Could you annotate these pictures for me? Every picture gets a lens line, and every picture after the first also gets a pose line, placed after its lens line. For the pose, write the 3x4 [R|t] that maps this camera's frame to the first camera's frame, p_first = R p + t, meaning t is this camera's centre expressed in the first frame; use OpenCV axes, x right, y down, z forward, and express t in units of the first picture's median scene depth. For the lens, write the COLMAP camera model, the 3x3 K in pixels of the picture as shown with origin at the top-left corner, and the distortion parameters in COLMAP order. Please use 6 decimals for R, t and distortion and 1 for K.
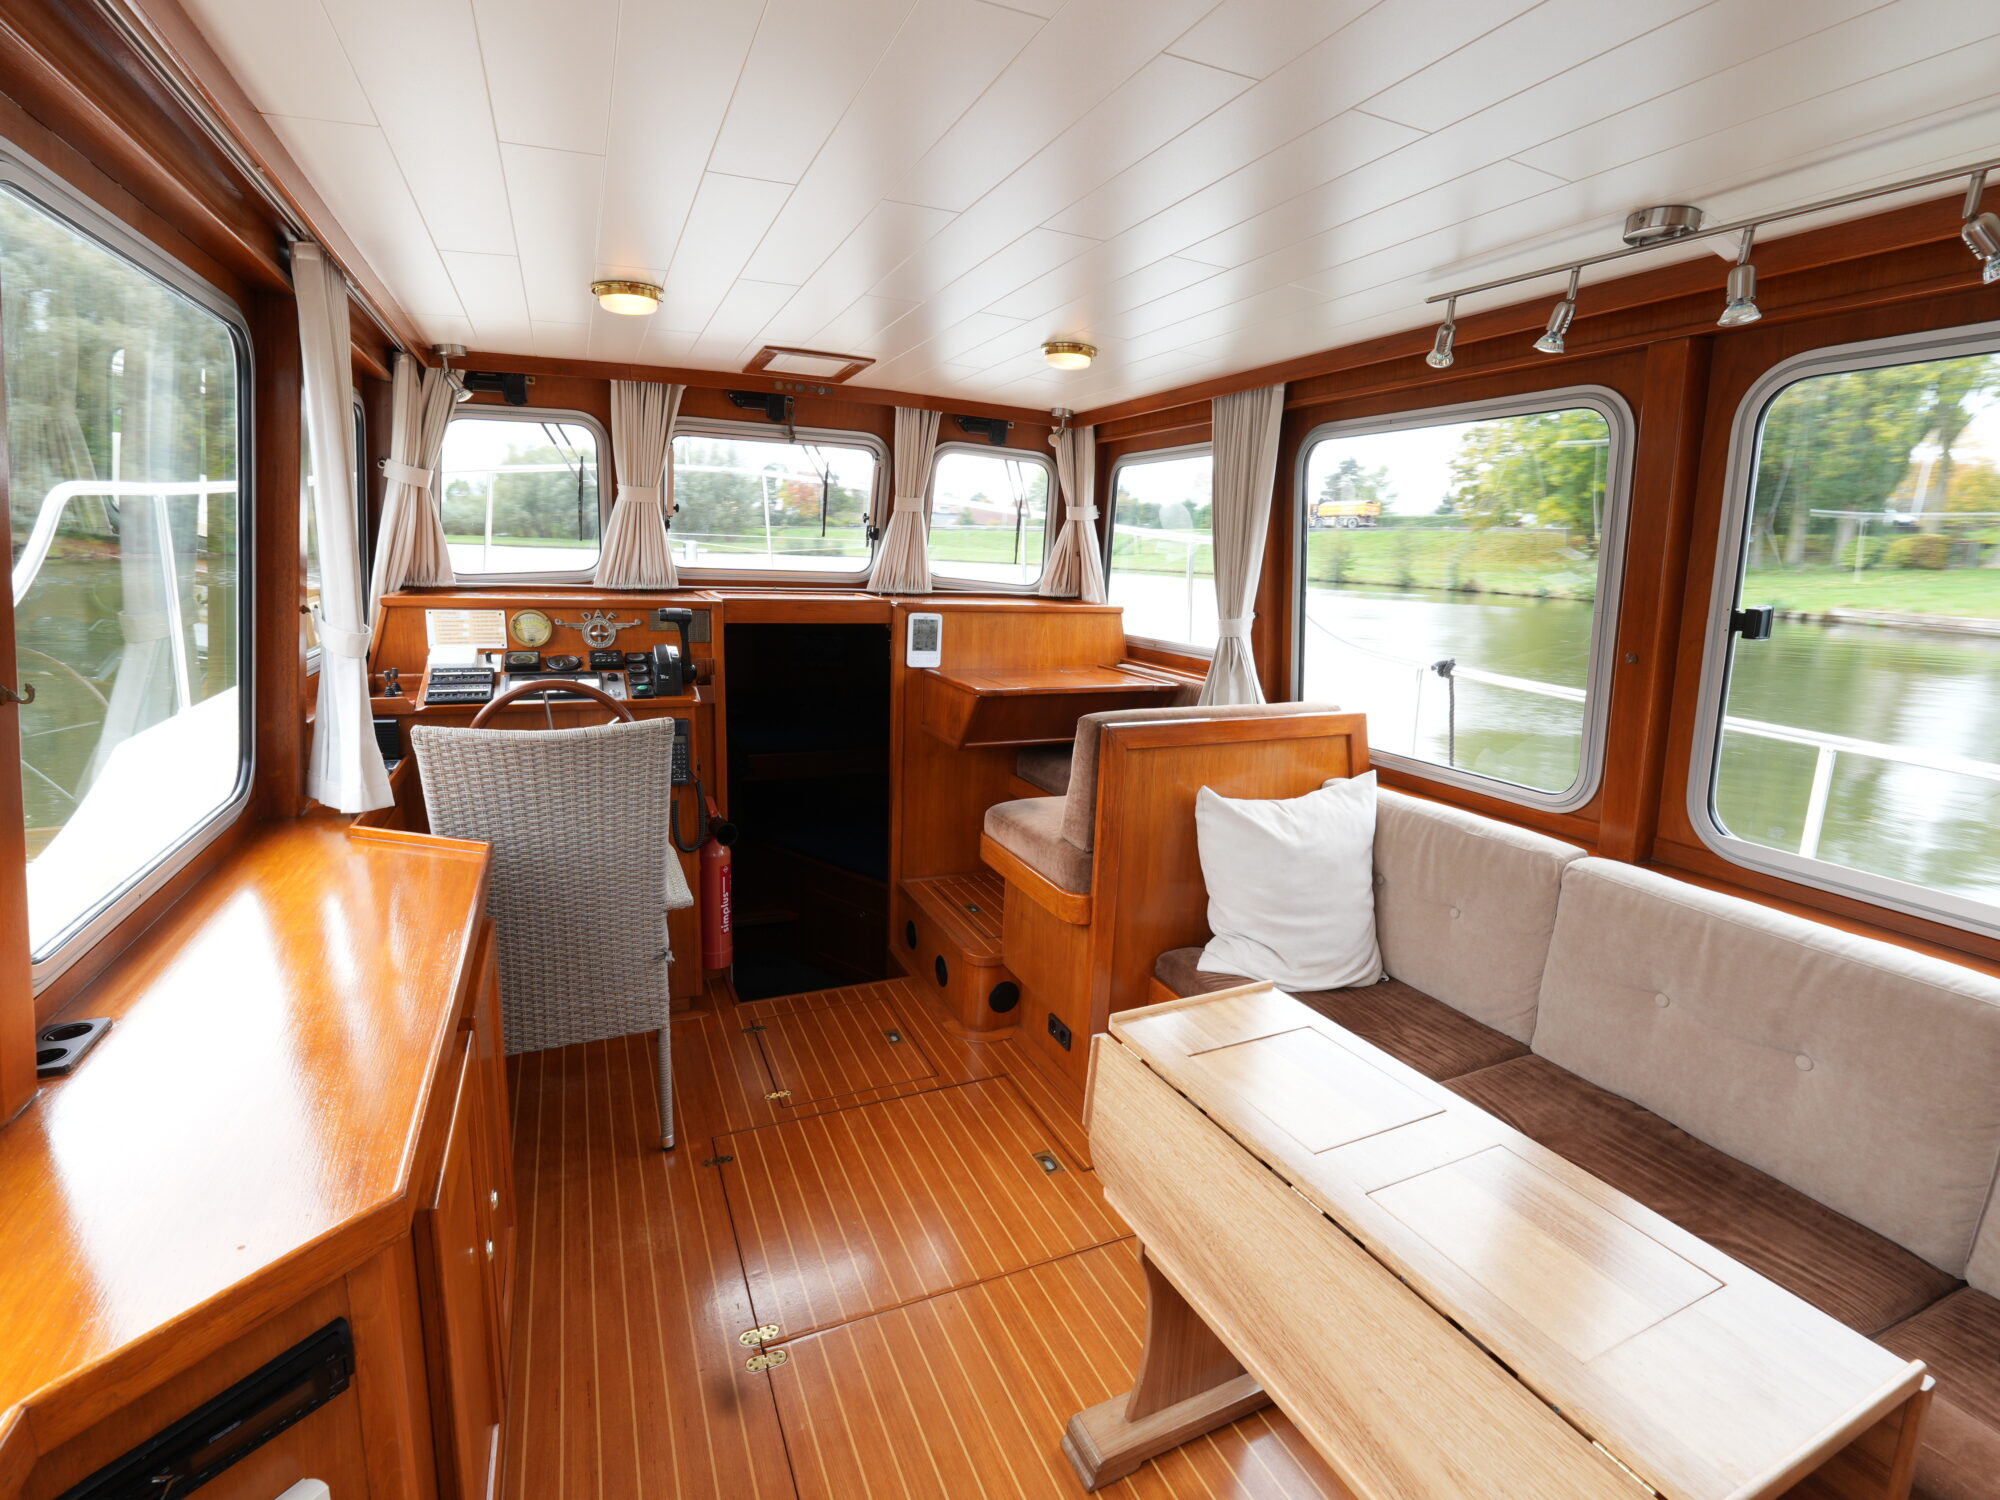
lens RADIAL K [[938.6, 0, 995.4], [0, 938.6, 743.4], [0, 0, 1]] dist [-0.000225, 0.000617]
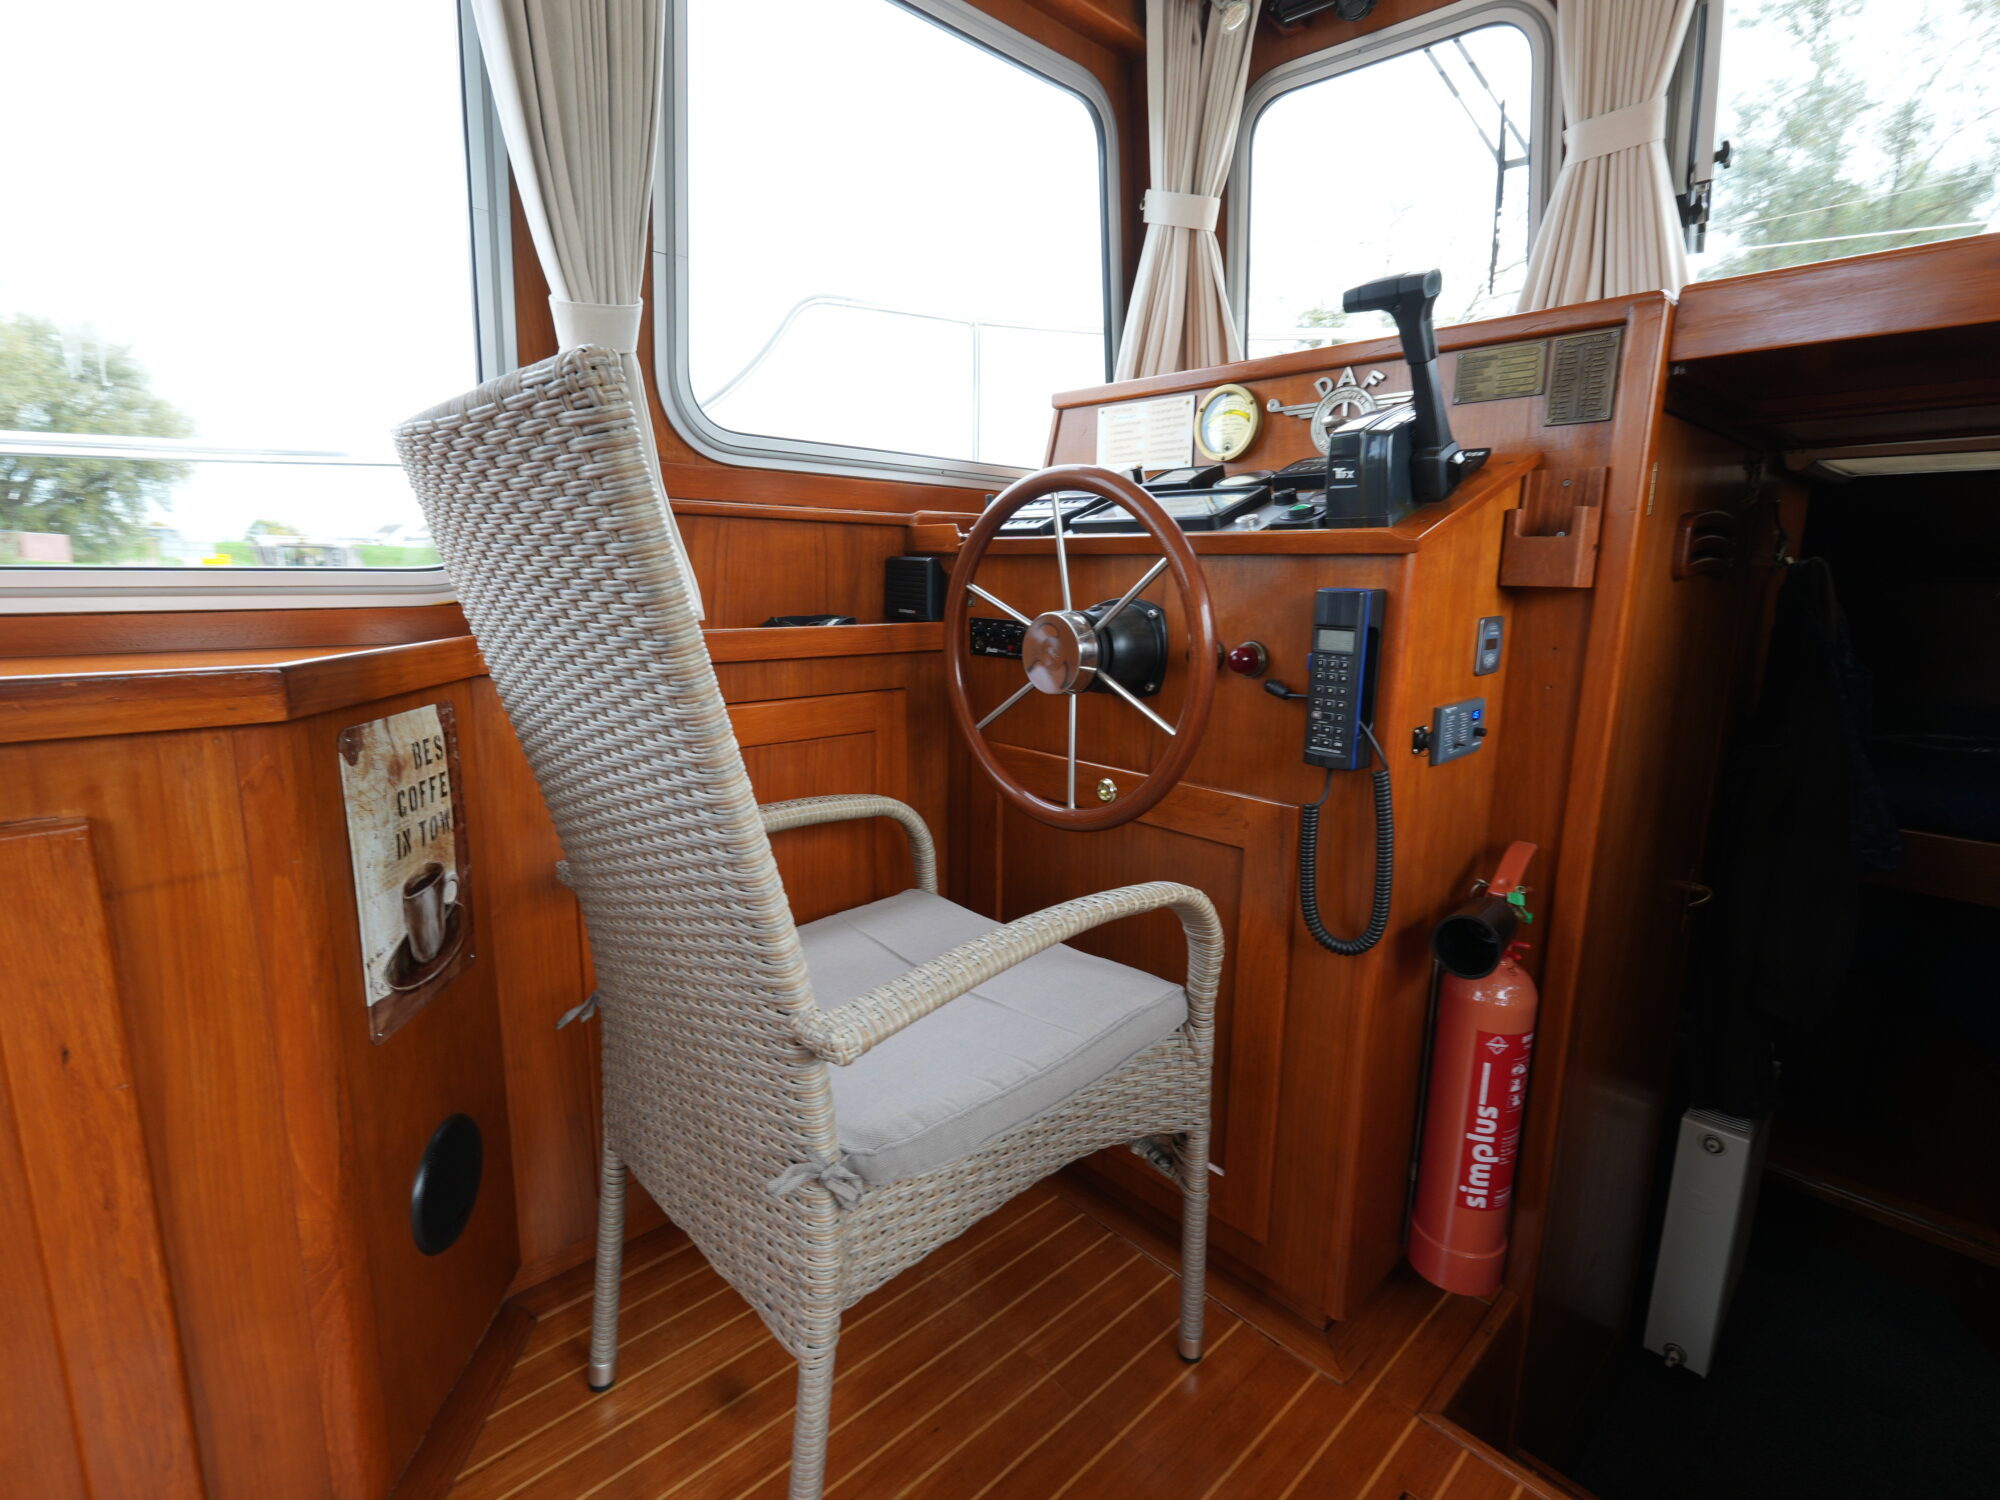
lens RADIAL K [[938.6, 0, 995.4], [0, 938.6, 743.4], [0, 0, 1]] dist [-0.000225, 0.000617]
pose [[0.321024, 0.147510, -0.935513, -0.030417], [-0.189284, 0.977859, 0.089234, 0.026666], [0.927963, 0.148432, 0.341837, 0.744051]]
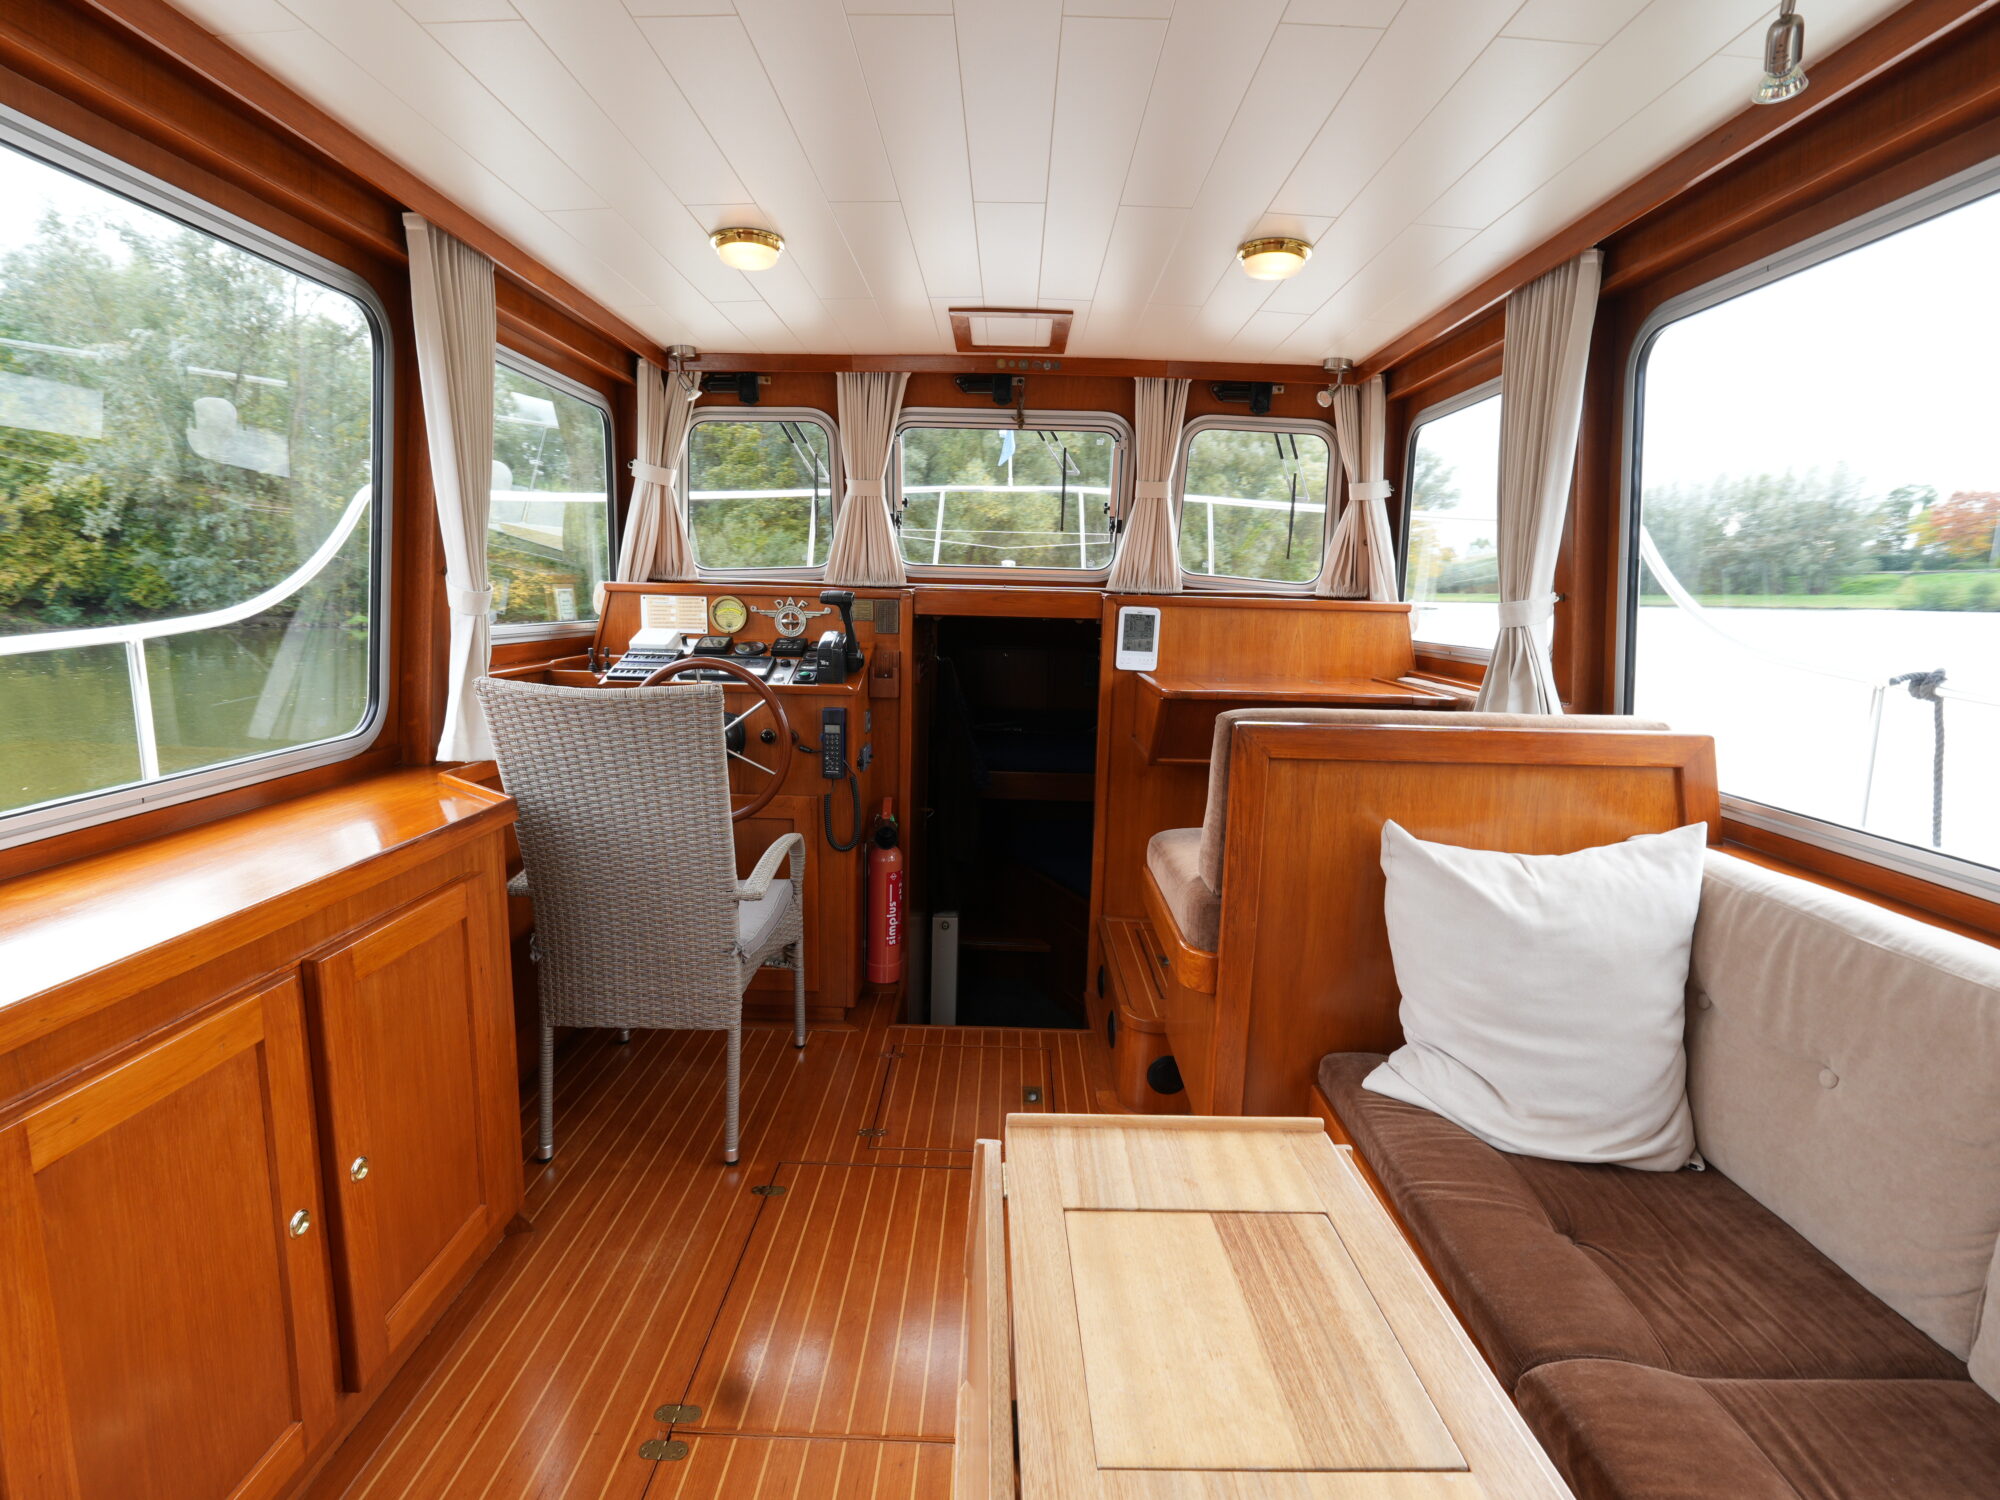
lens RADIAL K [[938.6, 0, 997.5], [0, 938.6, 746.6], [0, 0, 1]] dist [0.000568, 0.000436]
pose [[0.907839, 0.057195, -0.415400, 0.202753], [-0.076780, 0.996579, -0.030584, 0.028821], [0.412230, 0.059660, 0.909124, 0.207941]]
